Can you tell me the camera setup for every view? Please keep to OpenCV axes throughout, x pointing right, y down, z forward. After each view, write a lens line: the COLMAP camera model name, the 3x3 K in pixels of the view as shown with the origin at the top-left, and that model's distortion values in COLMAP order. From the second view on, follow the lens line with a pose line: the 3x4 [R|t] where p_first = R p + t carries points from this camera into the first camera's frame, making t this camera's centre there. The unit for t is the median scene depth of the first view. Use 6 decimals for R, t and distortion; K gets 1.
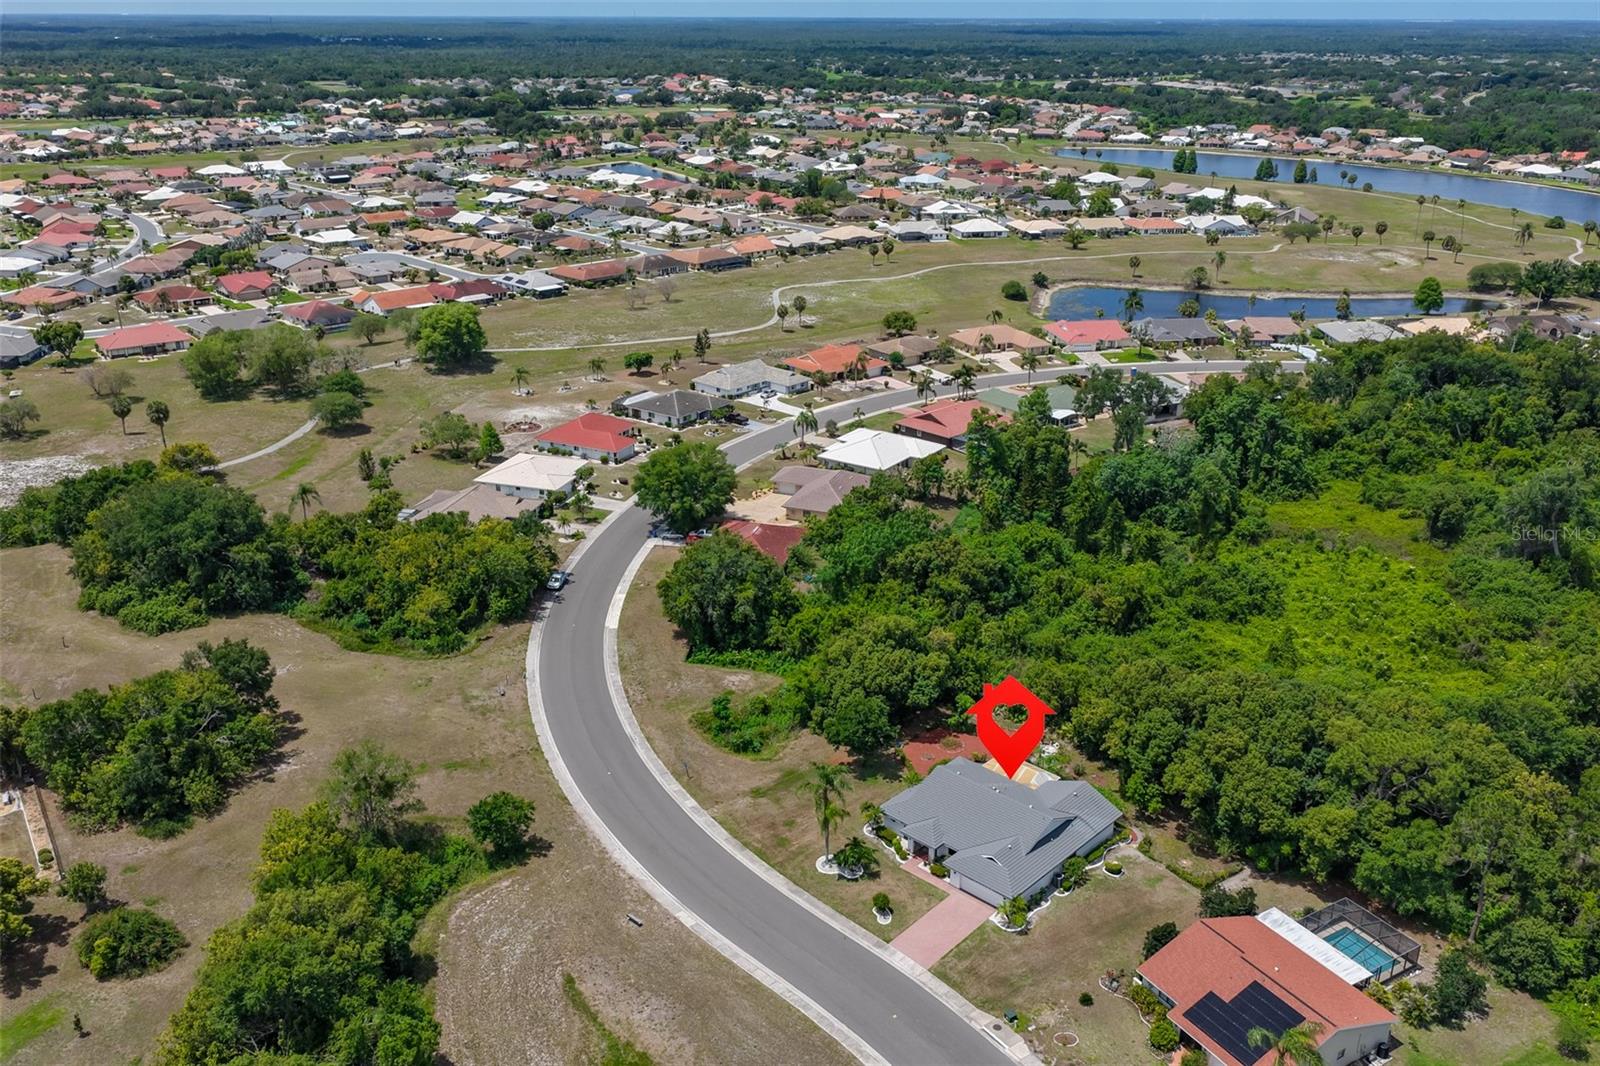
lens RADIAL K [[1333.8, 0, 800.0], [0, 1333.8, 533.0], [0, 0, 1]] dist [0.003148, 0.008937]
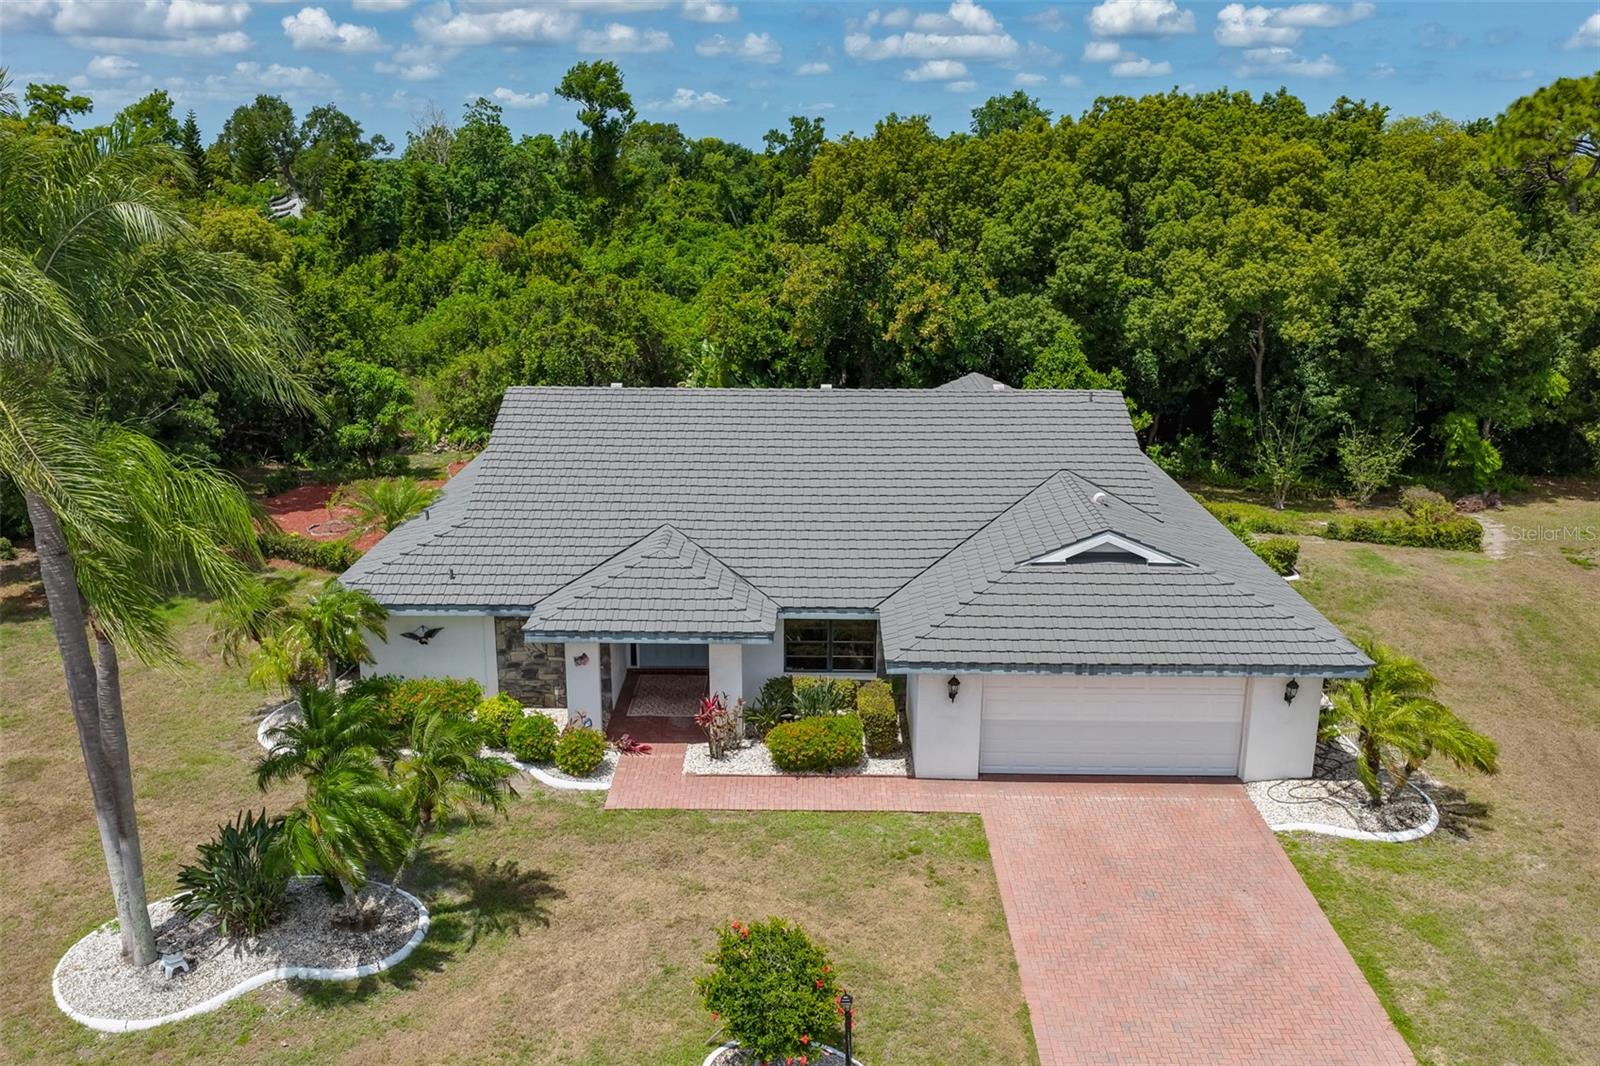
lens RADIAL K [[1337.4, 0, 800.0], [0, 1337.4, 533.0], [0, 0, 1]] dist [0.015467, -0.001193]
pose [[0.734316, -0.184068, 0.653375, -0.007973], [0.248418, 0.968632, -0.006310, 0.142631], [-0.631718, 0.166944, 0.757008, 0.541680]]
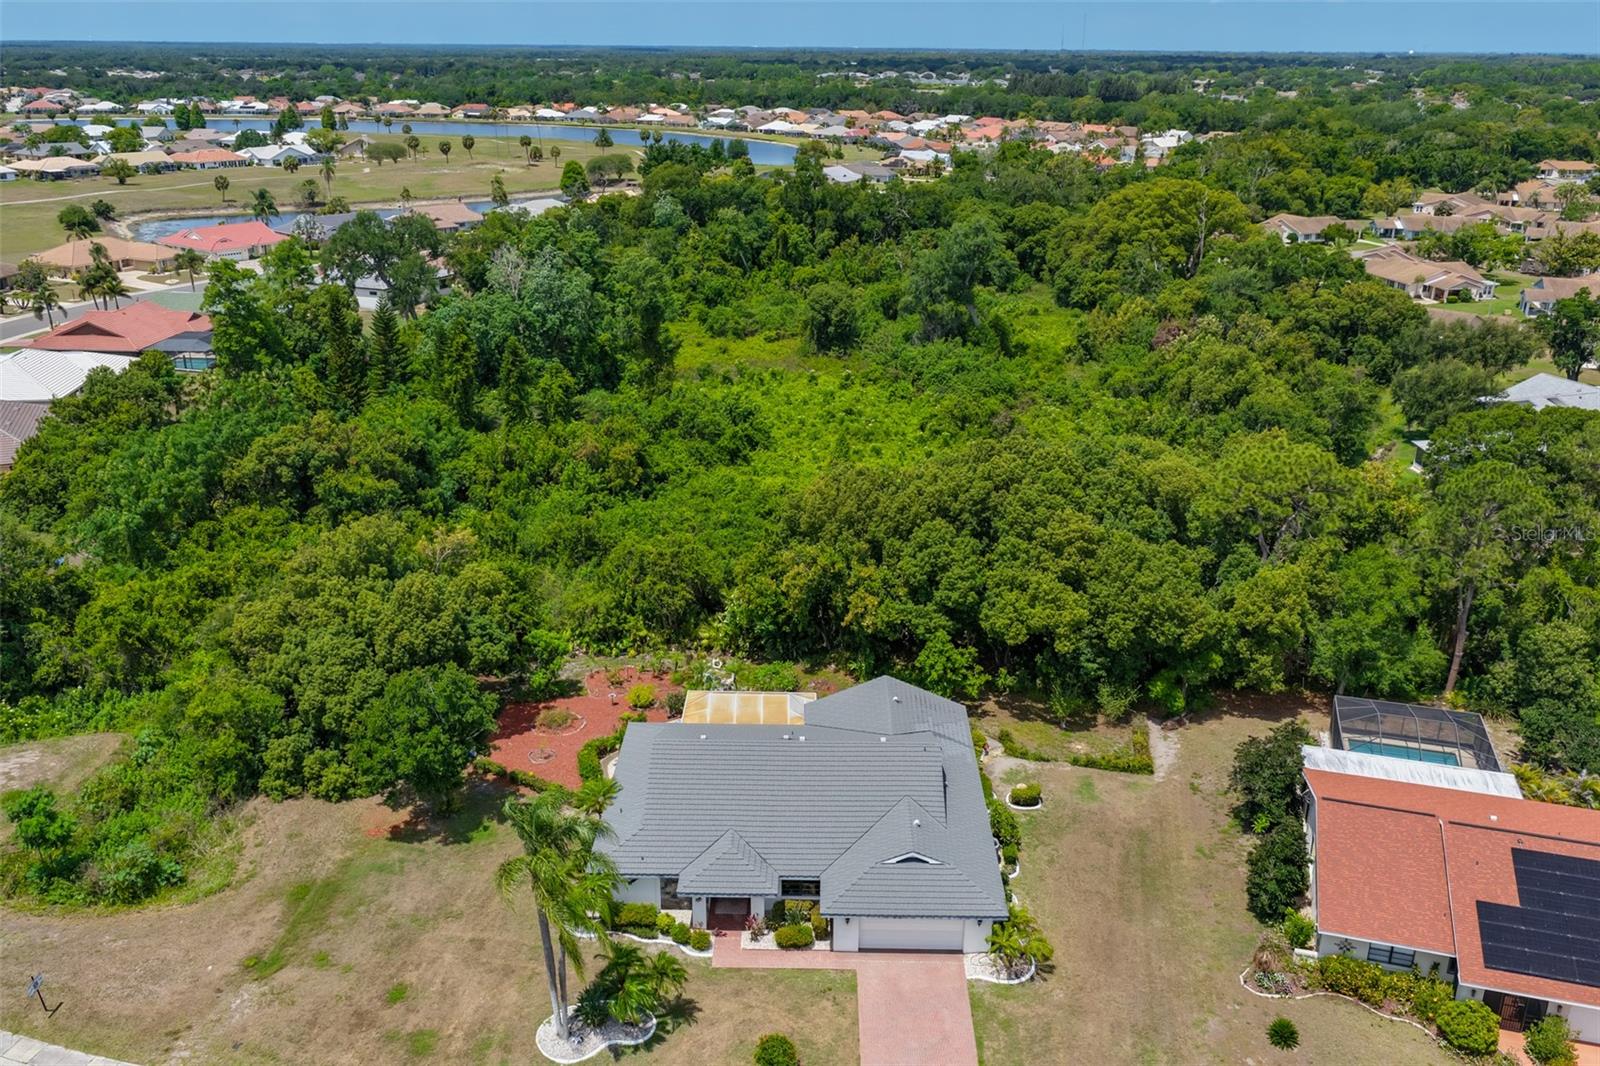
lens RADIAL K [[1333.8, 0, 800.0], [0, 1333.8, 533.0], [0, 0, 1]] dist [0.003148, 0.008937]
pose [[0.737313, -0.232261, 0.634369, -0.096184], [0.245288, 0.966995, 0.068952, 0.056226], [-0.629446, 0.104764, 0.769949, 0.399831]]
